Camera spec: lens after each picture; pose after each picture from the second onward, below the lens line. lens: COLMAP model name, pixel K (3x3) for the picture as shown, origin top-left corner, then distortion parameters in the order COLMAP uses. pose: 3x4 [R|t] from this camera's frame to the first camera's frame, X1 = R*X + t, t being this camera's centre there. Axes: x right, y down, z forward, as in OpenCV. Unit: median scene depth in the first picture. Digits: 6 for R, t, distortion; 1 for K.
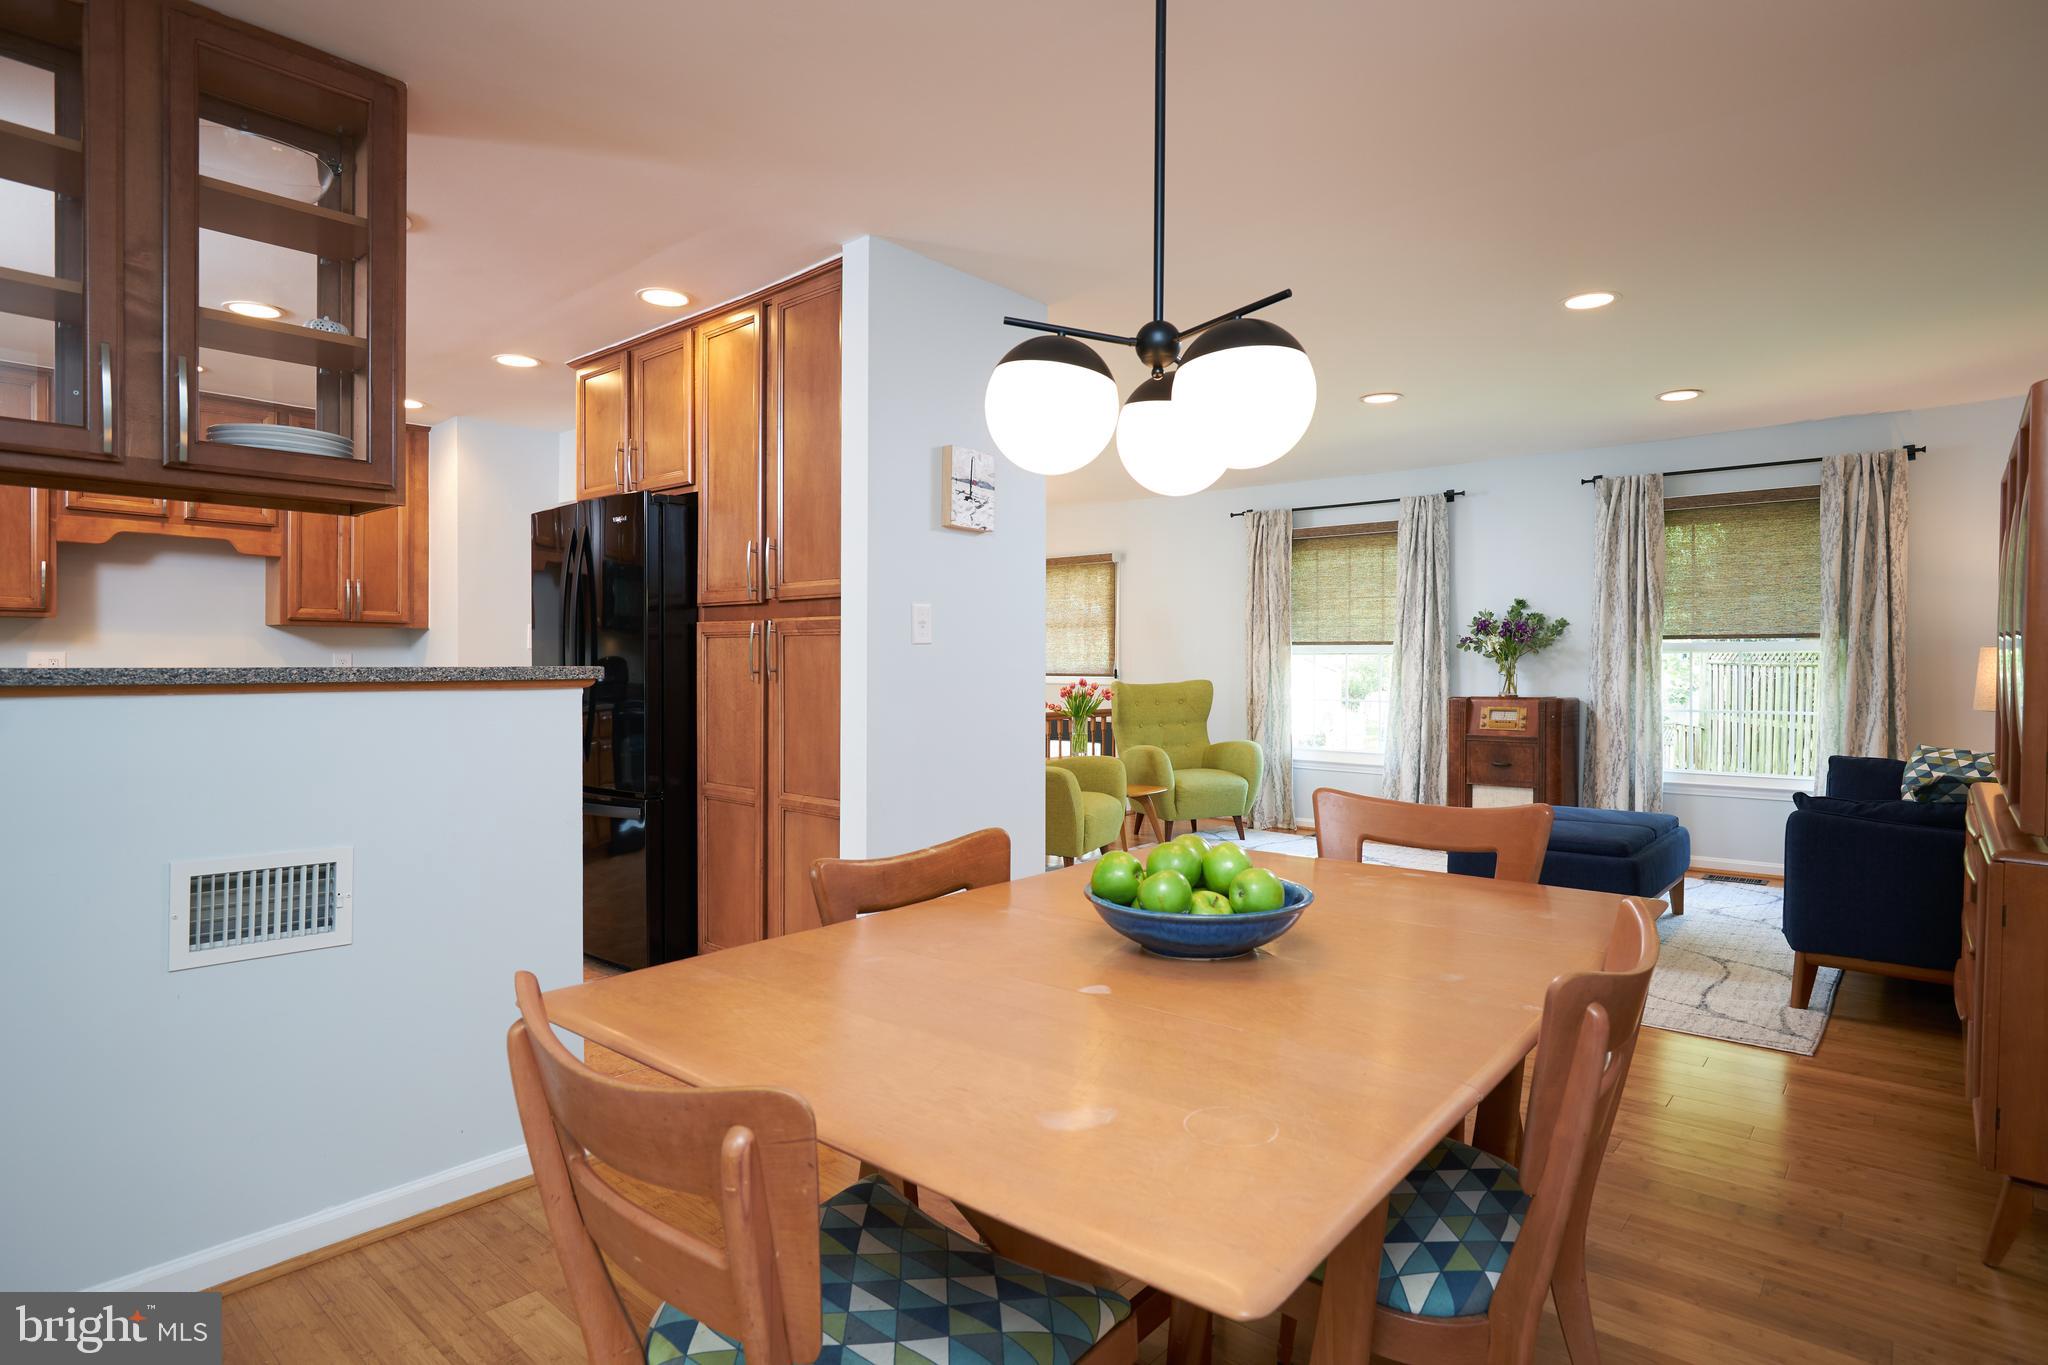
lens RADIAL K [[1075.8, 0, 1029.6], [0, 1075.8, 680.2], [0, 0, 1]] dist [-0.015985, -0.000382]
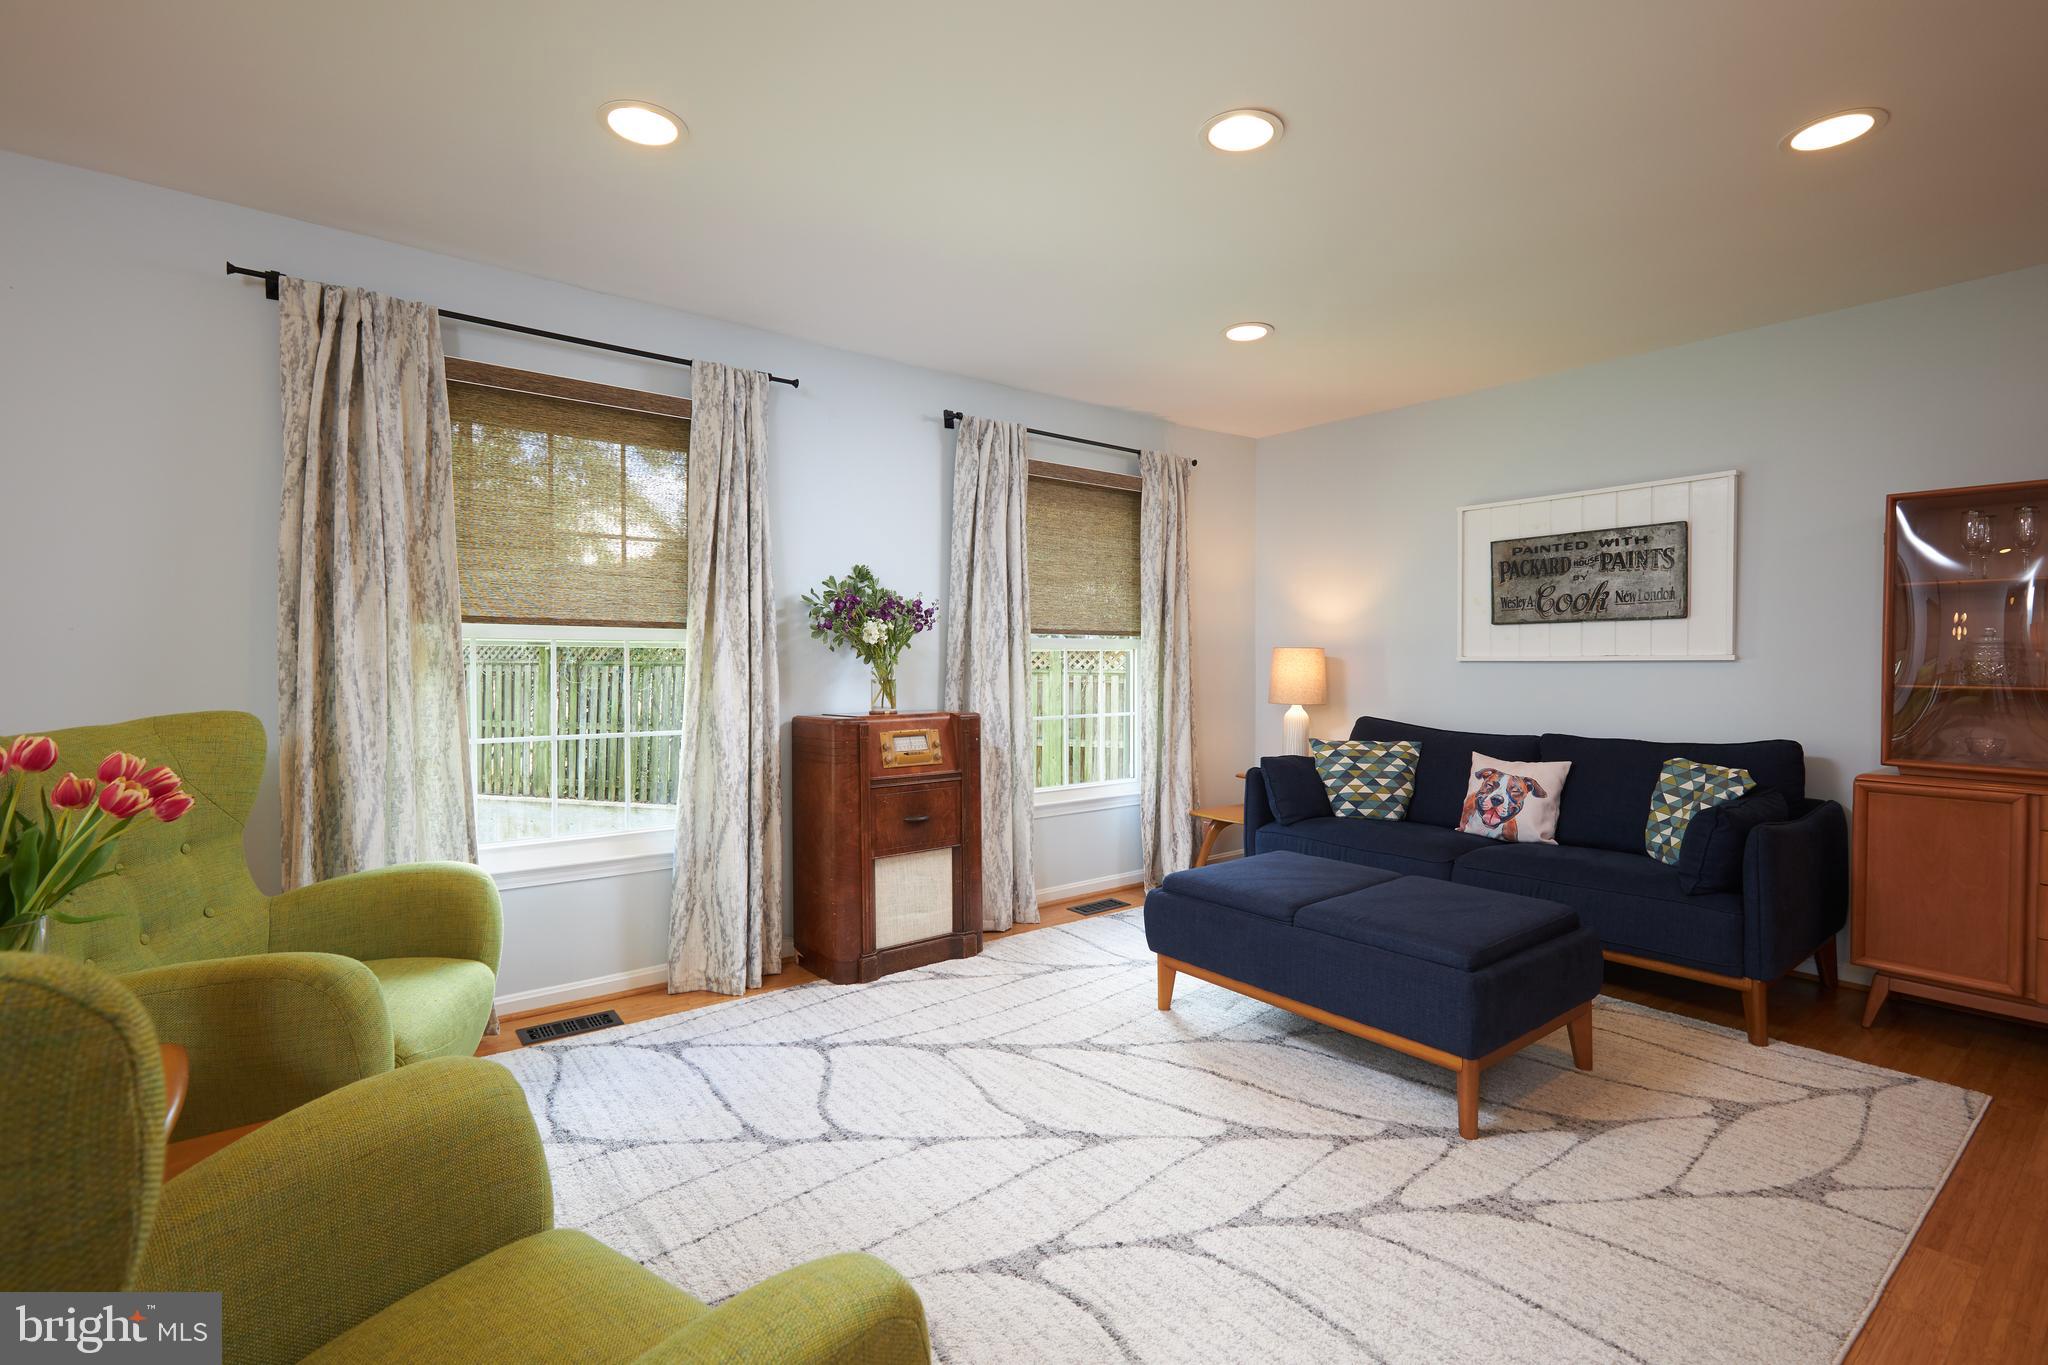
lens RADIAL K [[933.3, 0, 1027.2], [0, 933.3, 677.3], [0, 0, 1]] dist [0.002173, 0.000434]
pose [[0.196829, -0.016059, 0.980306, -0.098796], [0.015683, 0.999789, 0.013229, -0.013425], [-0.980312, 0.012770, 0.197039, 0.815191]]
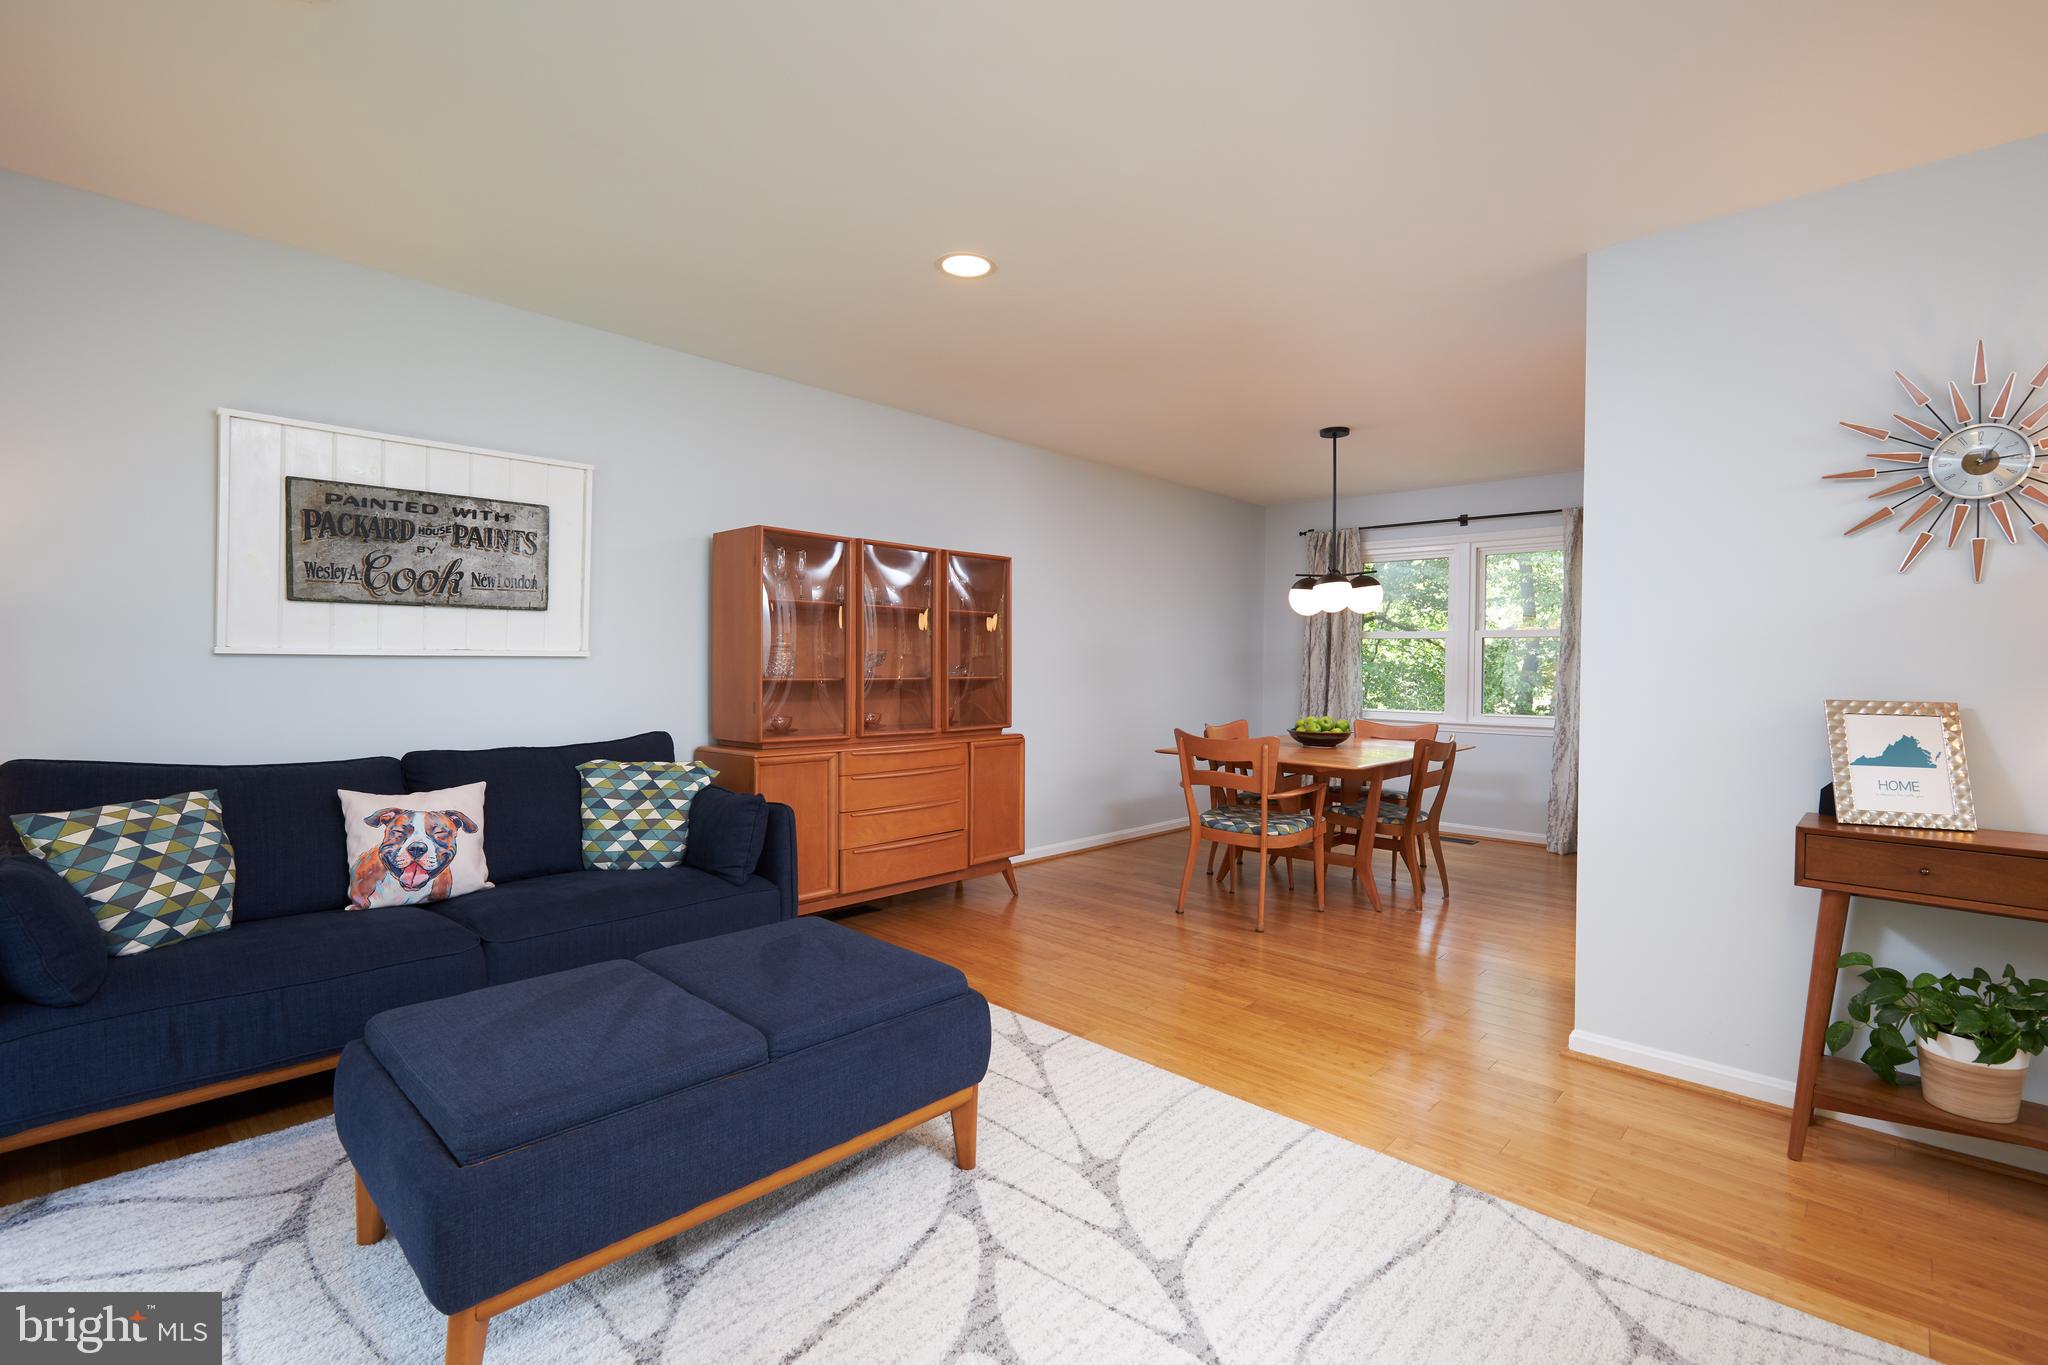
lens RADIAL K [[933.3, 0, 1025.3], [0, 933.3, 676.1], [0, 0, 1]] dist [0.002173, 0.000434]
pose [[-0.998934, -0.011716, 0.044641, 0.254617], [-0.010280, 0.999427, 0.032251, -0.018755], [-0.044993, 0.031758, -0.998482, 1.057648]]
